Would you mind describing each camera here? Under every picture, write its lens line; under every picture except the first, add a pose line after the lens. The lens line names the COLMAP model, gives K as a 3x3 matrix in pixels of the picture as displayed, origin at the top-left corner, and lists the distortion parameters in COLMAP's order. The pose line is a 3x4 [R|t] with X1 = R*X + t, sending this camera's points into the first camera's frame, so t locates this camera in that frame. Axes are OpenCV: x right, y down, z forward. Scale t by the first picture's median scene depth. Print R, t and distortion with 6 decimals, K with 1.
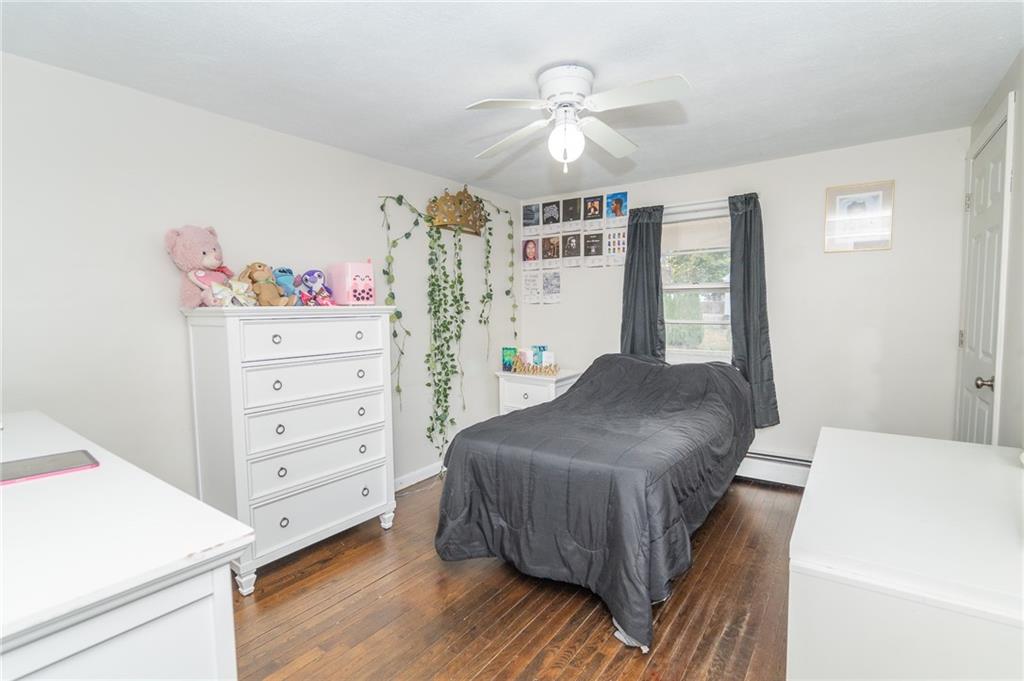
lens RADIAL K [[474.4, 0, 512.3], [0, 474.4, 340.4], [0, 0, 1]] dist [-0.015389, 0.003623]
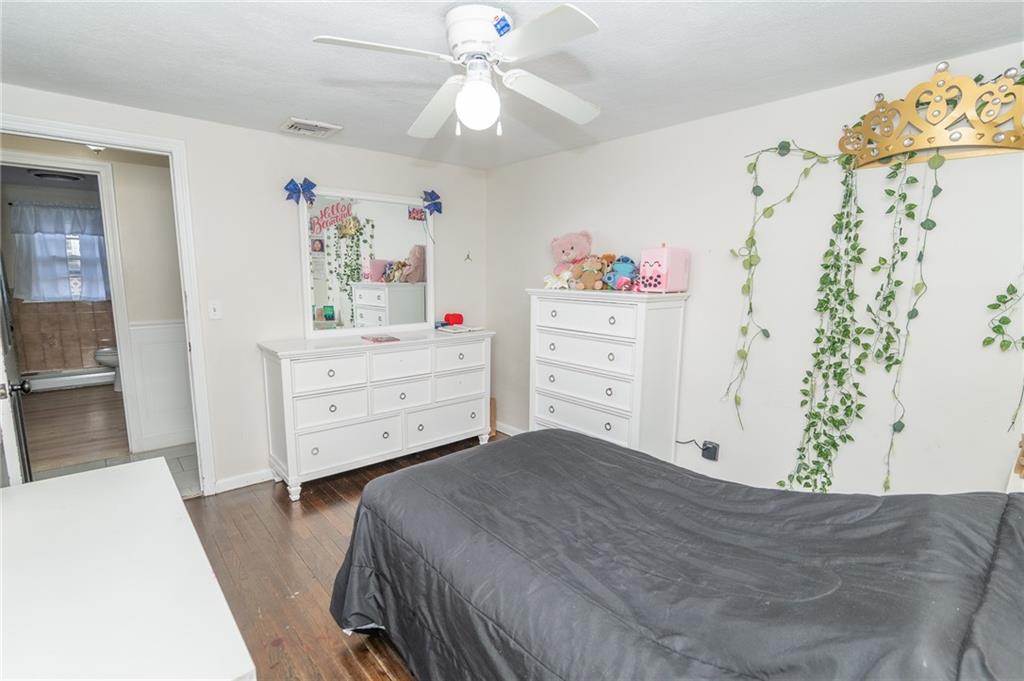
lens RADIAL K [[474.4, 0, 512.0], [0, 474.4, 341.1], [0, 0, 1]] dist [-0.015389, 0.003623]
pose [[-0.199497, 0.159494, -0.966831, 0.685917], [-0.075236, 0.981259, 0.177399, -0.125229], [0.977006, 0.108131, -0.183758, 0.900754]]
